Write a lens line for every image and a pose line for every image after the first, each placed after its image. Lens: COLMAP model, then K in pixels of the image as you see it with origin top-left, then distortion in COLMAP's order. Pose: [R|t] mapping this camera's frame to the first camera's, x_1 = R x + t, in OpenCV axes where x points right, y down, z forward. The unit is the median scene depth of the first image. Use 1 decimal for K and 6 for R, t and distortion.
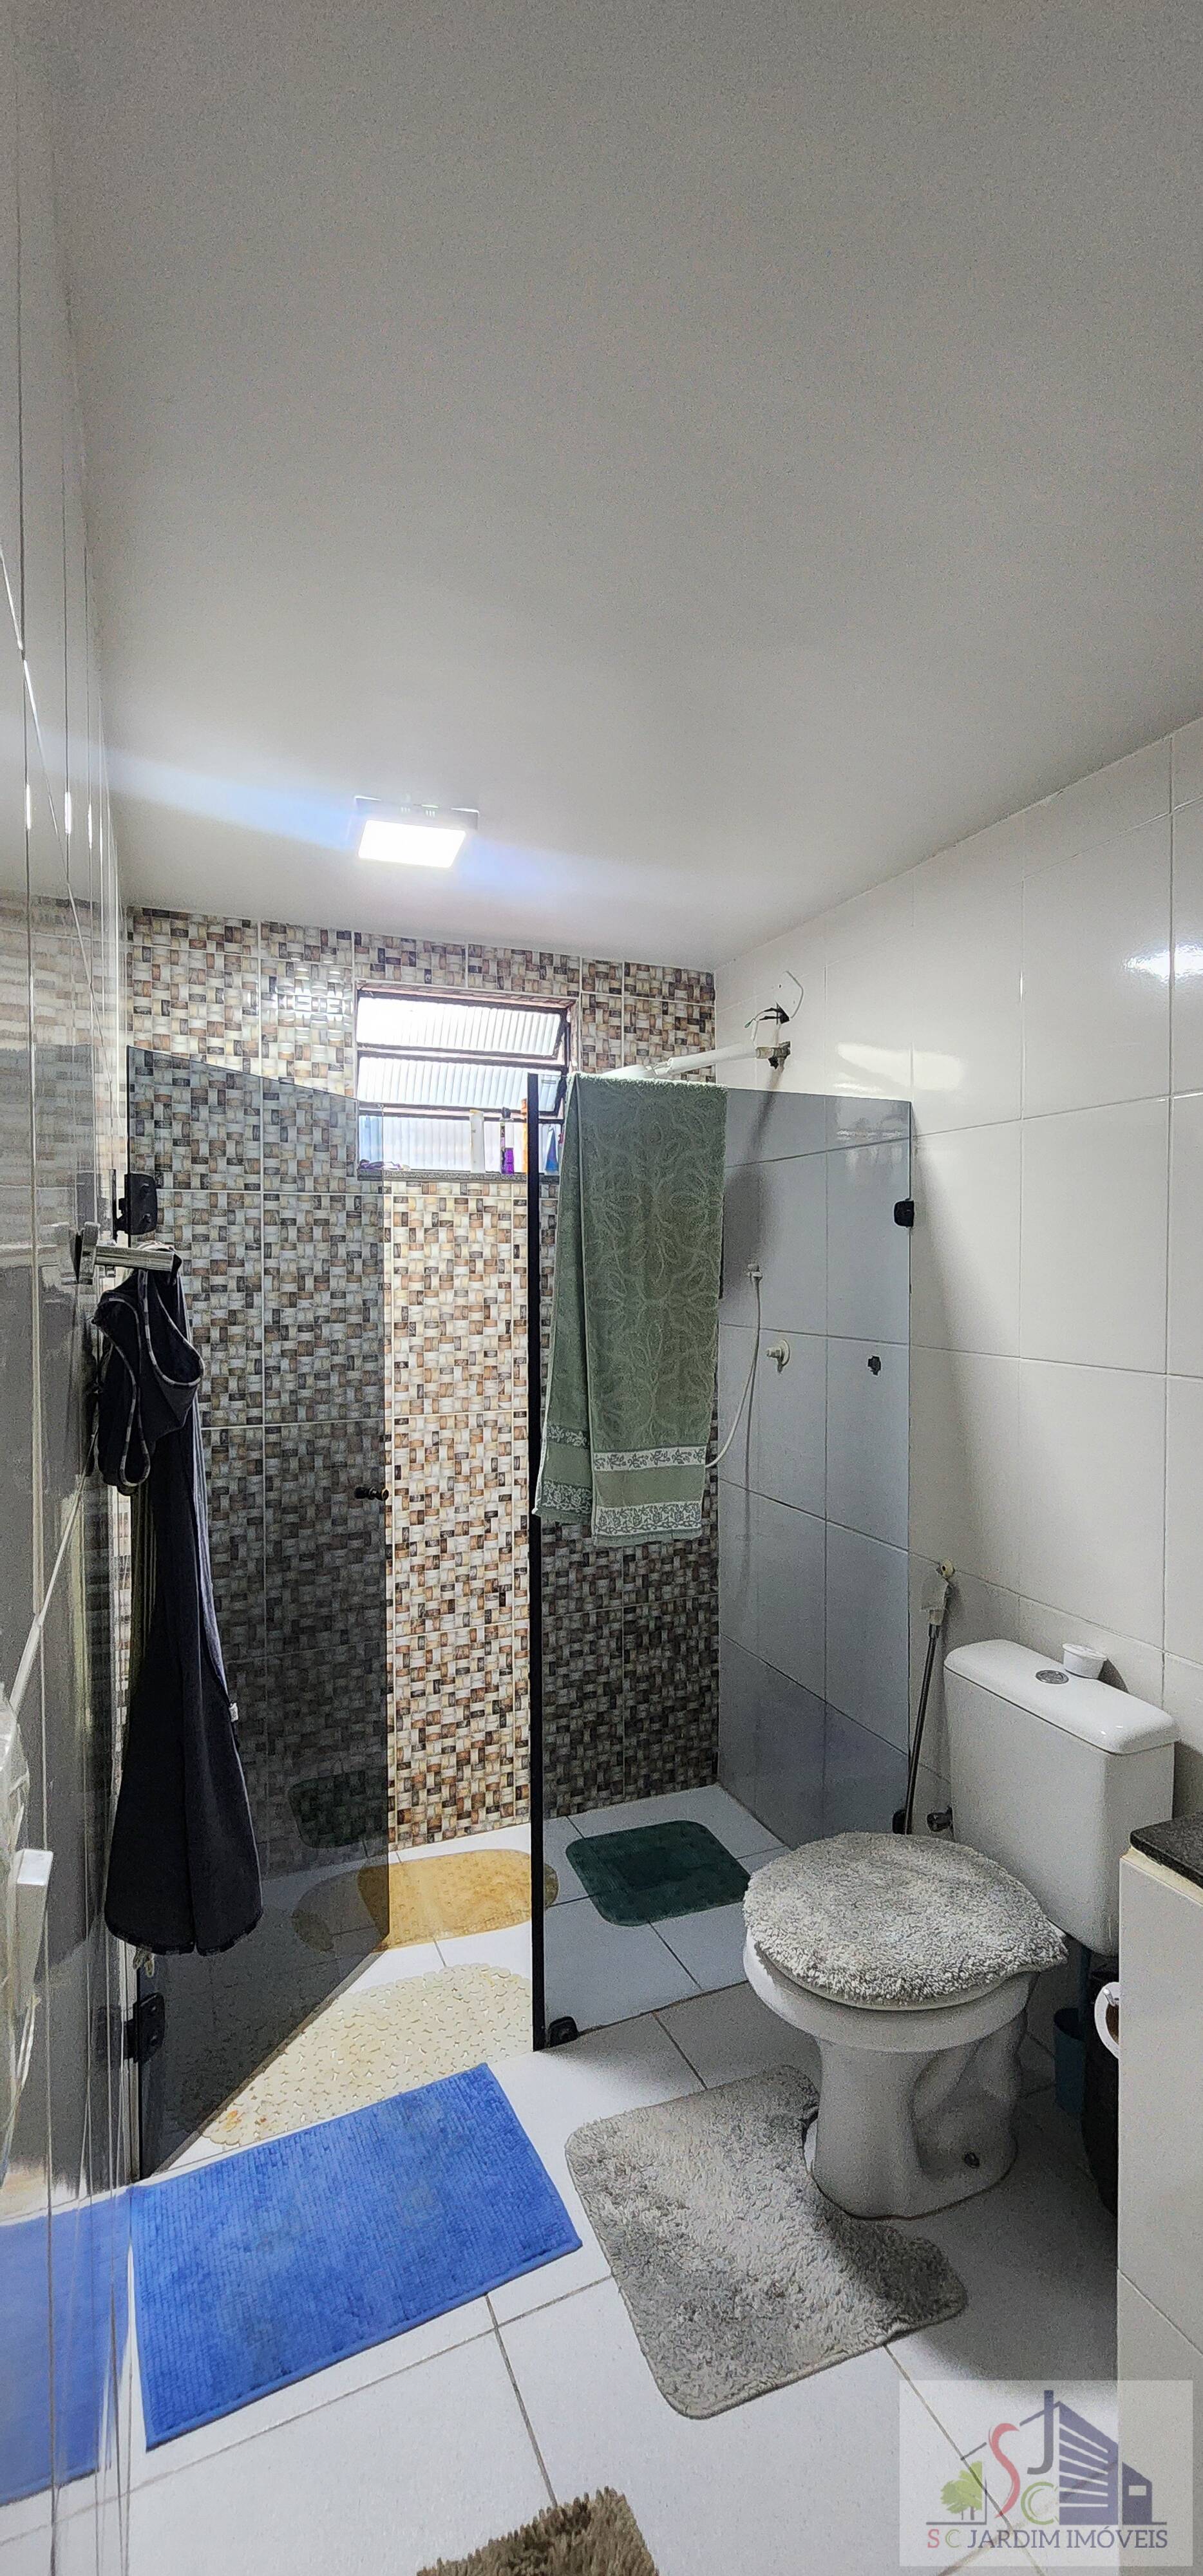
lens RADIAL K [[1085.1, 0, 610.7], [0, 1085.1, 1281.0], [0, 0, 1]] dist [-0.005383, 0.000555]
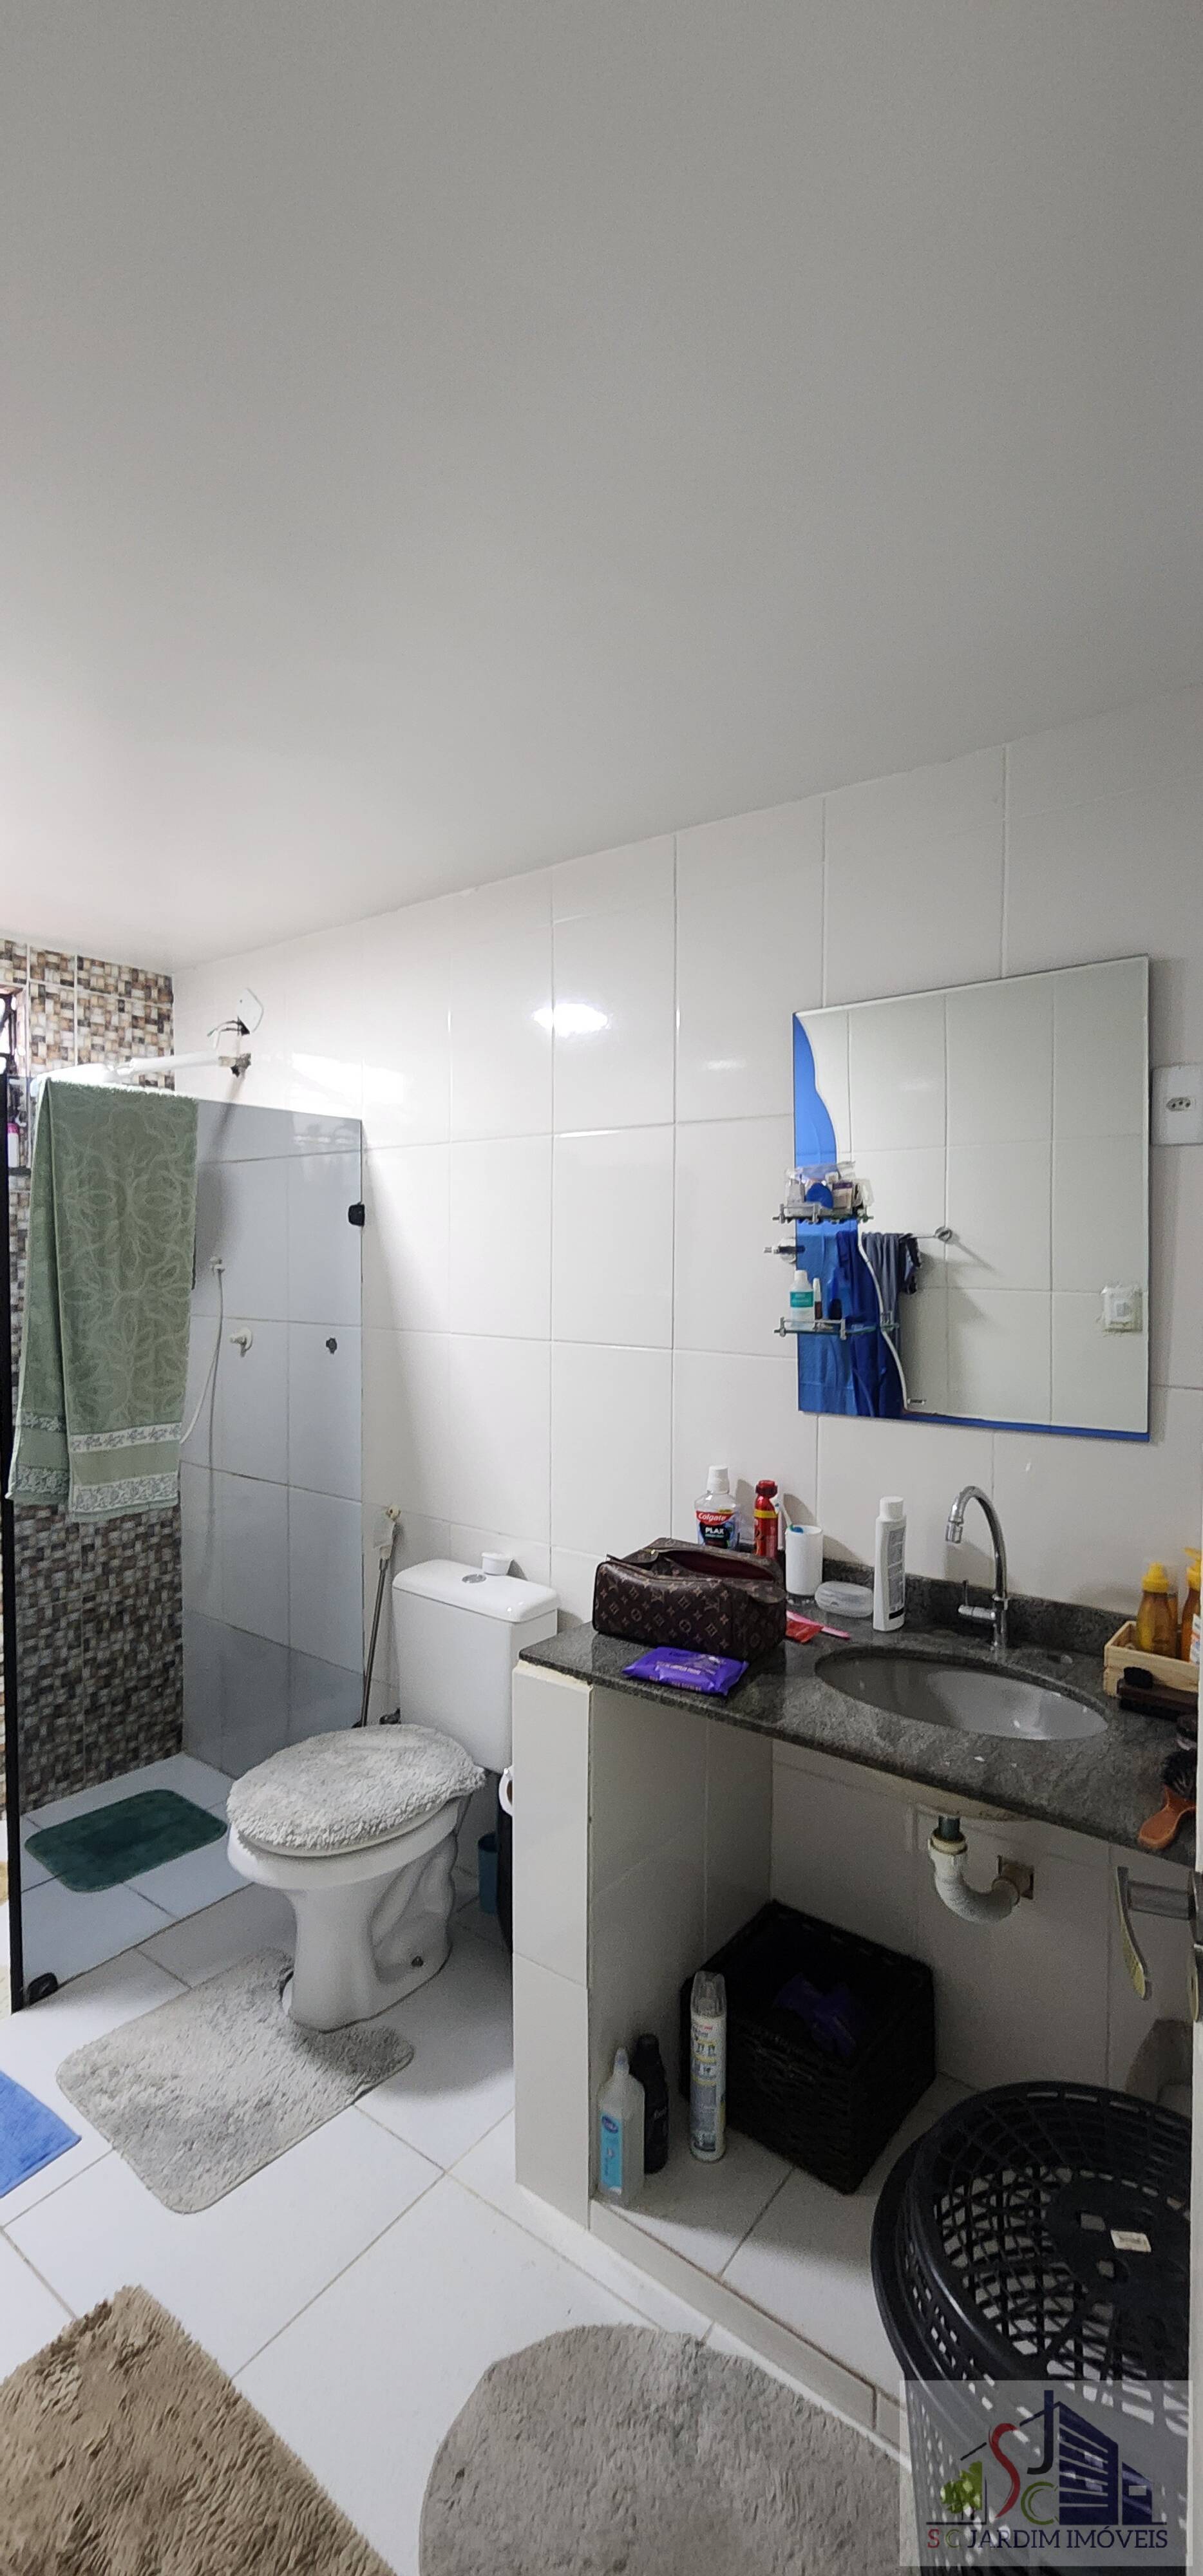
lens RADIAL K [[1085.1, 0, 610.7], [0, 1085.1, 1281.0], [0, 0, 1]] dist [-0.005383, 0.000555]
pose [[0.877525, -0.008639, 0.479454, -0.046690], [0.004196, 0.999938, 0.010337, -0.001619], [-0.479513, -0.007059, 0.877506, -0.147146]]
